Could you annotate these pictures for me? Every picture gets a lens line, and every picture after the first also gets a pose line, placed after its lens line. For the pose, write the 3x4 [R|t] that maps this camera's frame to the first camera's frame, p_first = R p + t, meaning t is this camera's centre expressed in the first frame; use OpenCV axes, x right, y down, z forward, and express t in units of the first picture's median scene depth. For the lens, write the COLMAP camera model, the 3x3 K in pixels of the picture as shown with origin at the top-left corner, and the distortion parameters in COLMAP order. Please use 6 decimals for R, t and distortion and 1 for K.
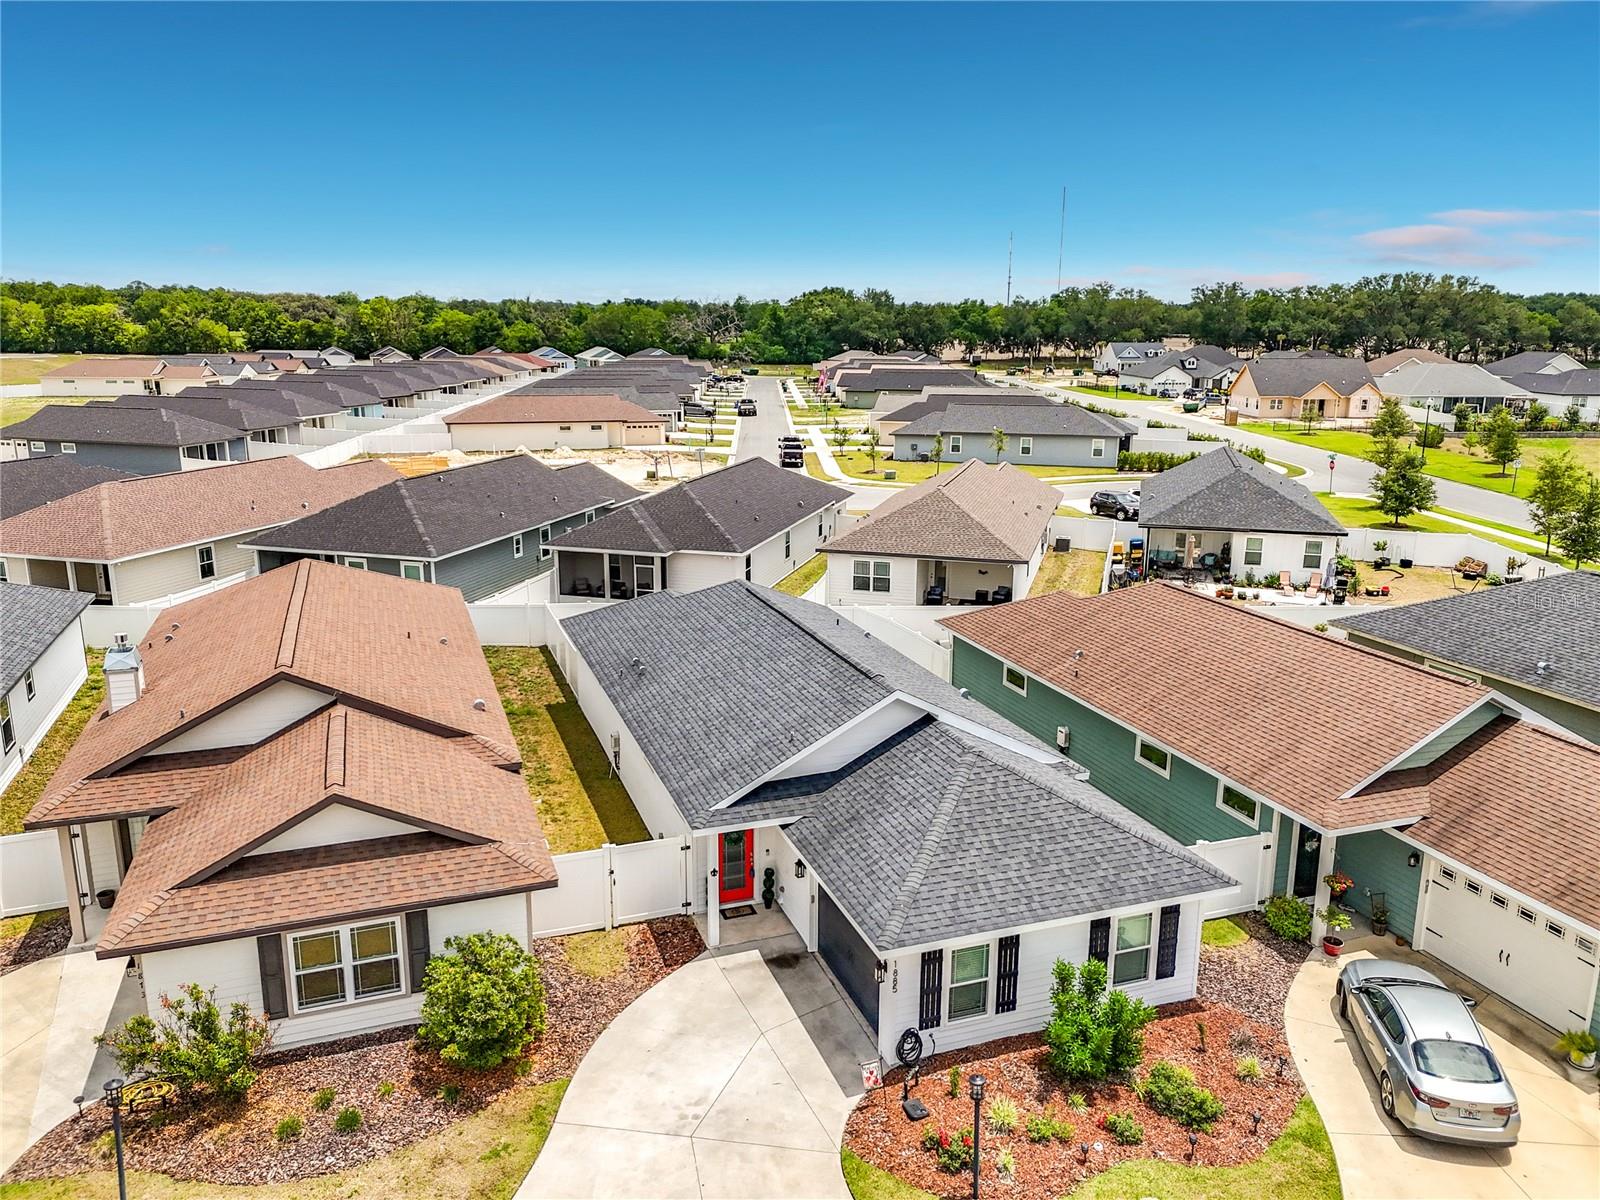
lens RADIAL K [[1165.7, 0, 800.0], [0, 1165.7, 600.0], [0, 0, 1]] dist [0.077744, -0.080717]
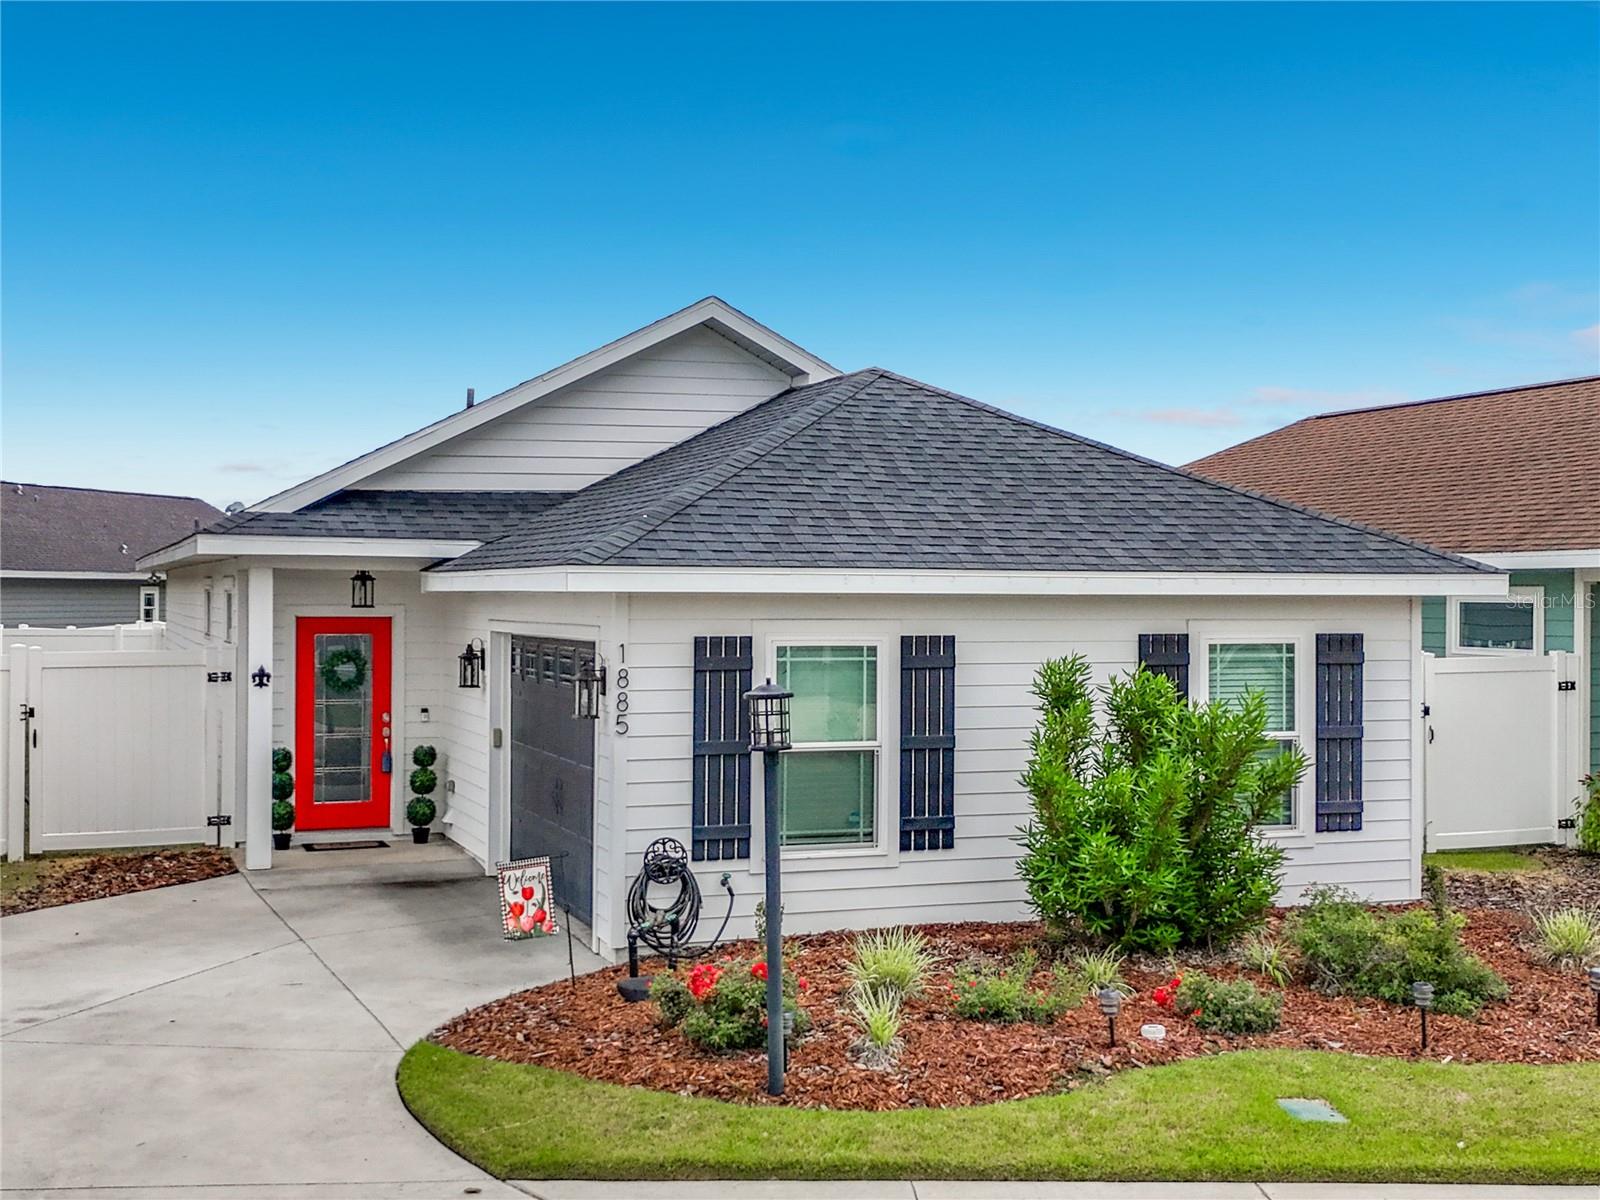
lens RADIAL K [[1869.8, 0, 800.0], [0, 1869.8, 600.0], [0, 0, 1]] dist [0.151404, -0.395430]
pose [[0.999879, -0.000940, 0.015538, 0.126050], [0.004498, 0.973032, -0.230625, 0.421361], [-0.014902, 0.230667, 0.972919, 0.390225]]
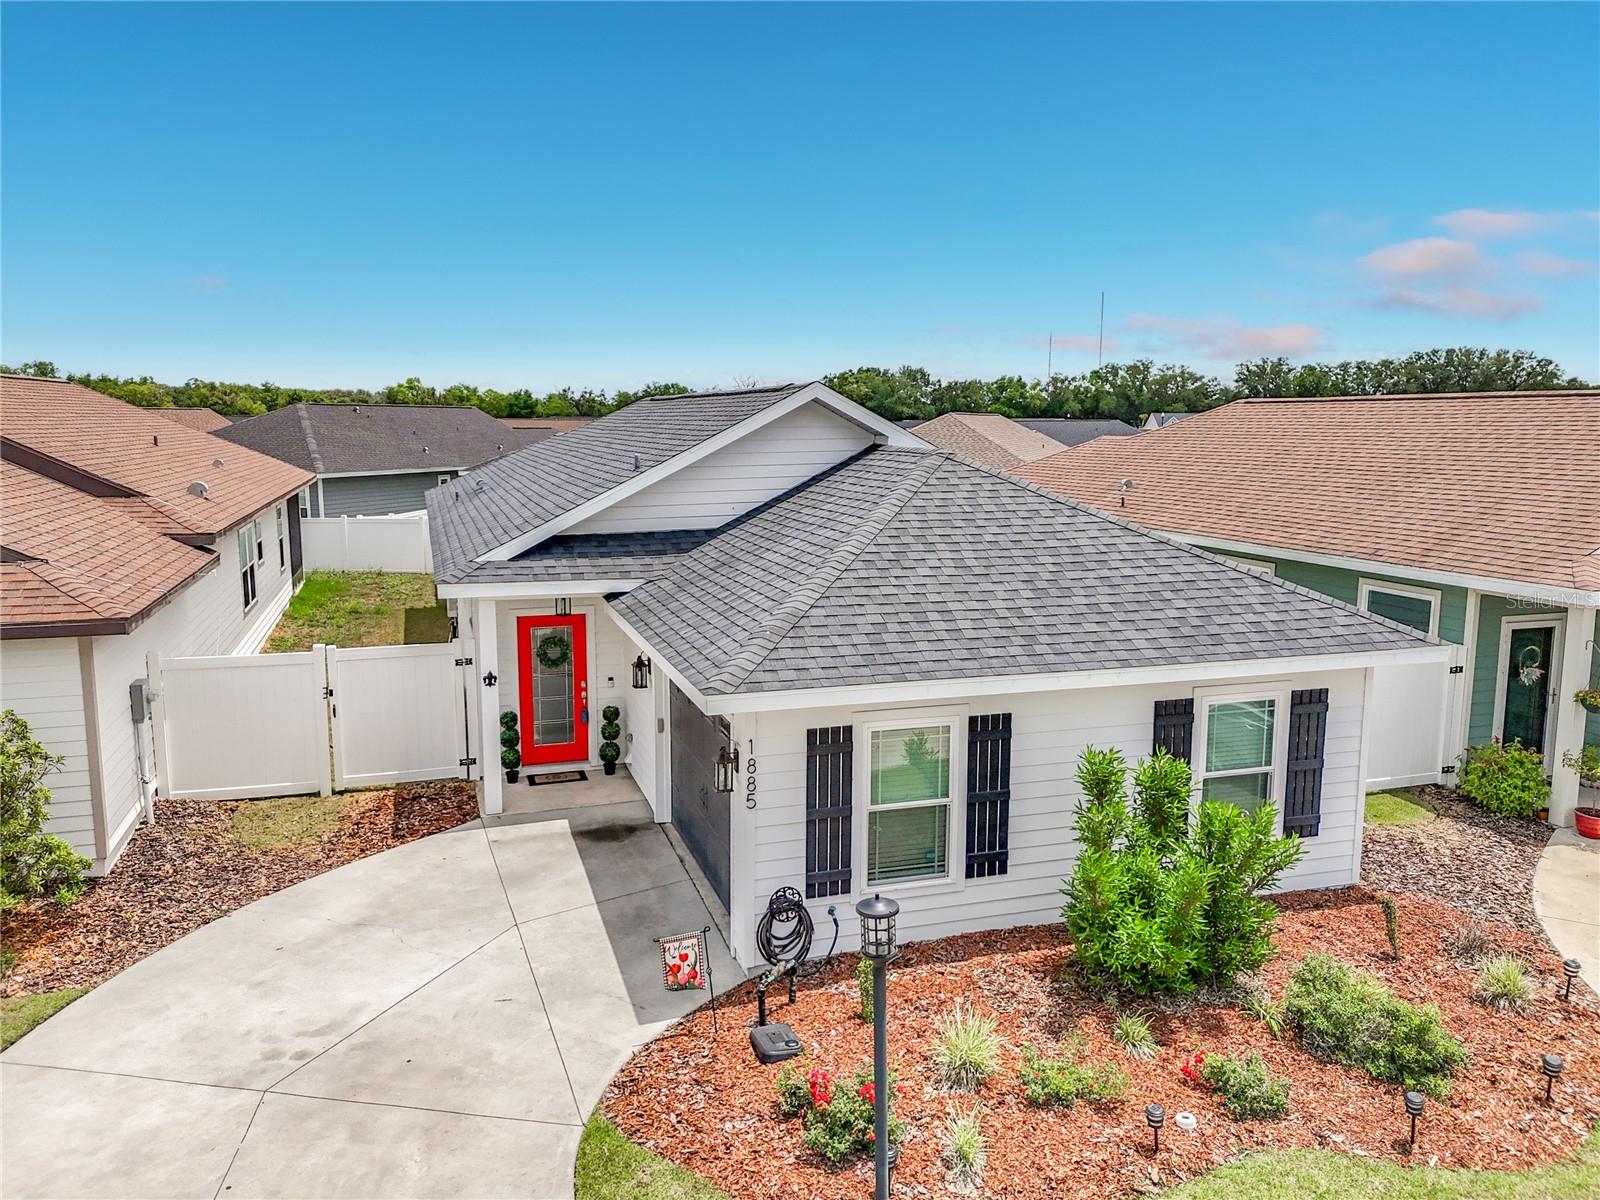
lens RADIAL K [[1165.7, 0, 800.0], [0, 1165.7, 600.0], [0, 0, 1]] dist [0.077744, -0.080717]
pose [[0.999337, 0.001831, -0.036372, 0.115607], [-0.004955, 0.996282, -0.086006, 0.282294], [0.036079, 0.086129, 0.995631, 0.500112]]
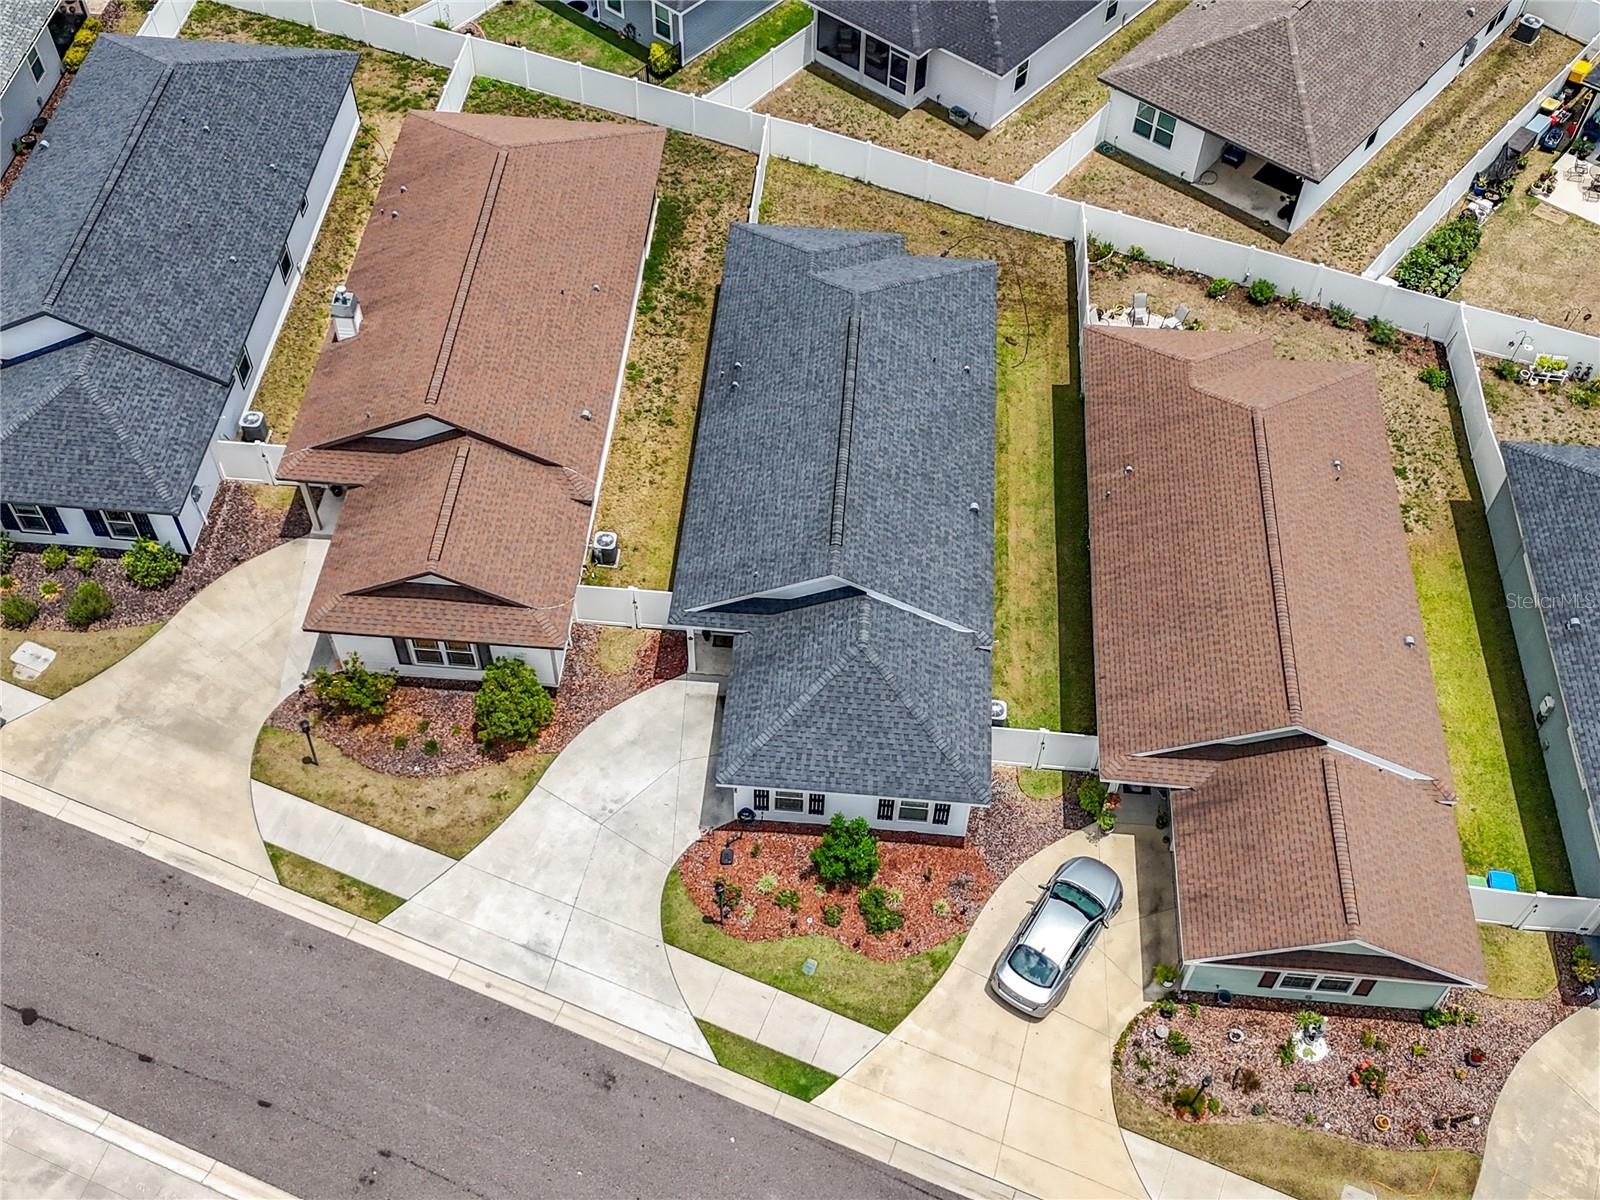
lens RADIAL K [[1625.4, 0, 800.0], [0, 1625.4, 600.0], [0, 0, 1]] dist [0.133332, -0.262488]
pose [[0.910494, 0.331557, -0.247125, 0.598929], [-0.107317, 0.766588, 0.633108, -1.227068], [0.399354, -0.549920, 0.733556, -0.415361]]
